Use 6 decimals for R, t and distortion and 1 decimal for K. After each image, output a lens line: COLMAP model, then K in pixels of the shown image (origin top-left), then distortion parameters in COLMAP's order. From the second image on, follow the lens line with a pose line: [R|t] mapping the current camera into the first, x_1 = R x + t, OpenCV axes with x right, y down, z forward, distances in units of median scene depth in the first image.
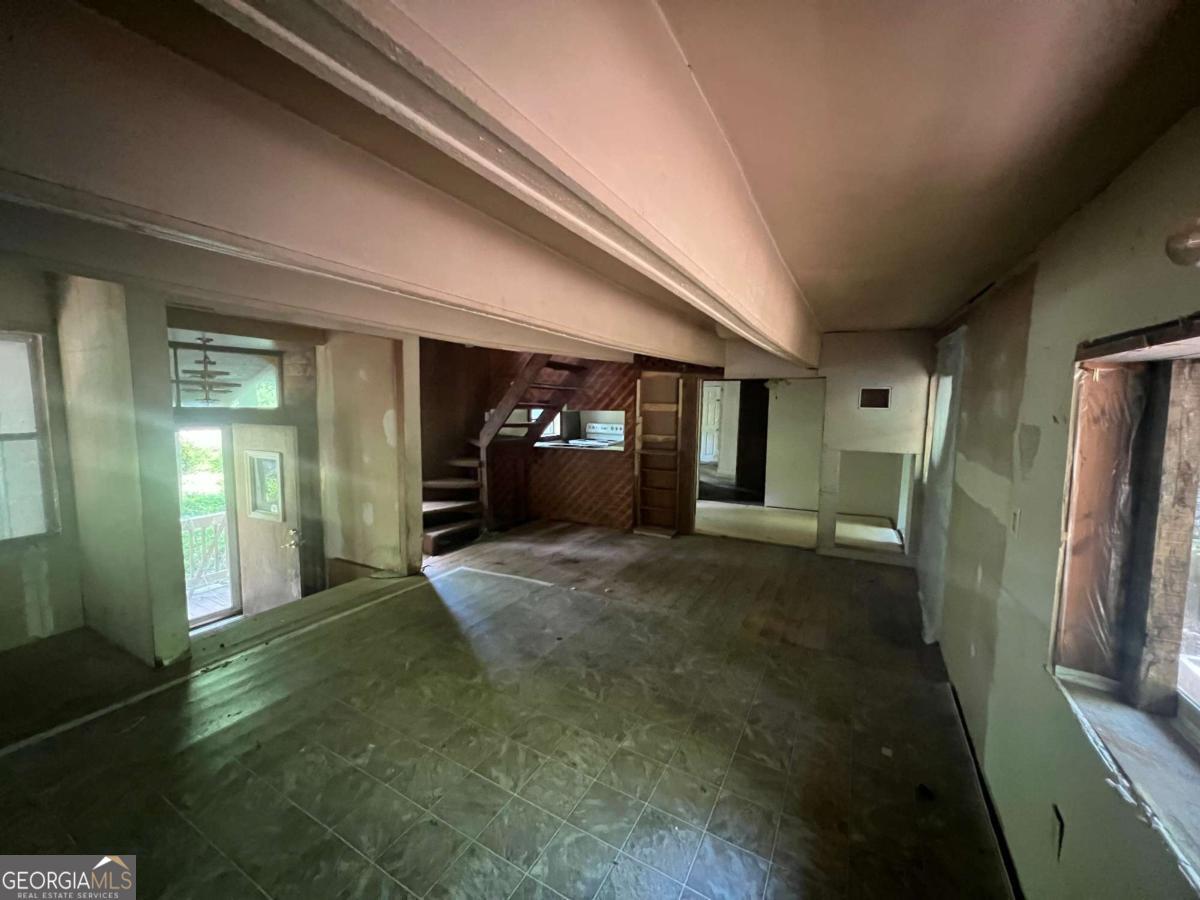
lens RADIAL K [[478.2, 0, 596.7], [0, 478.2, 448.9], [0, 0, 1]] dist [-0.013708, -0.000568]
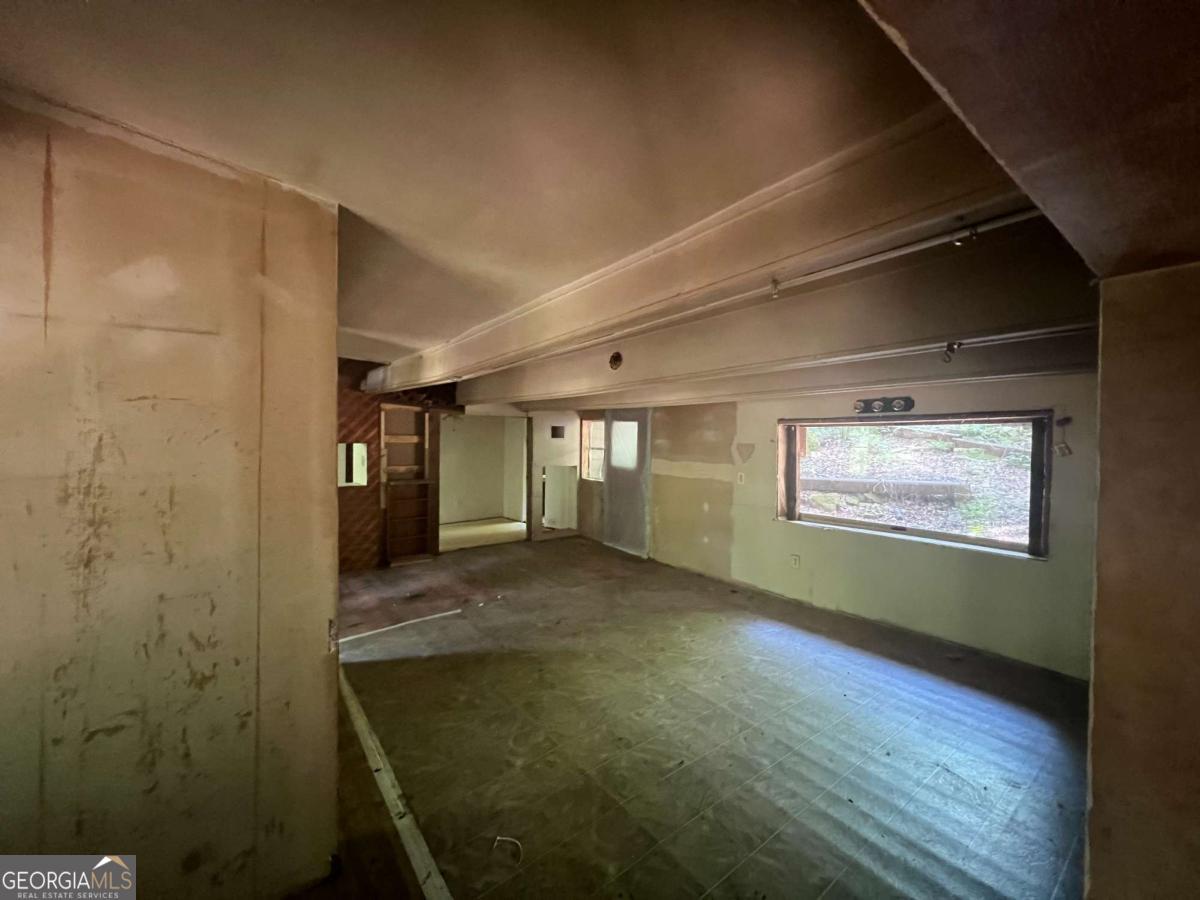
lens RADIAL K [[478.2, 0, 600.3], [0, 478.2, 447.3], [0, 0, 1]] dist [-0.013708, -0.000568]
pose [[0.396195, -0.021612, 0.917912, -0.766055], [0.085322, 0.996264, -0.013370, -0.022827], [-0.914193, 0.083615, 0.396559, 0.237732]]
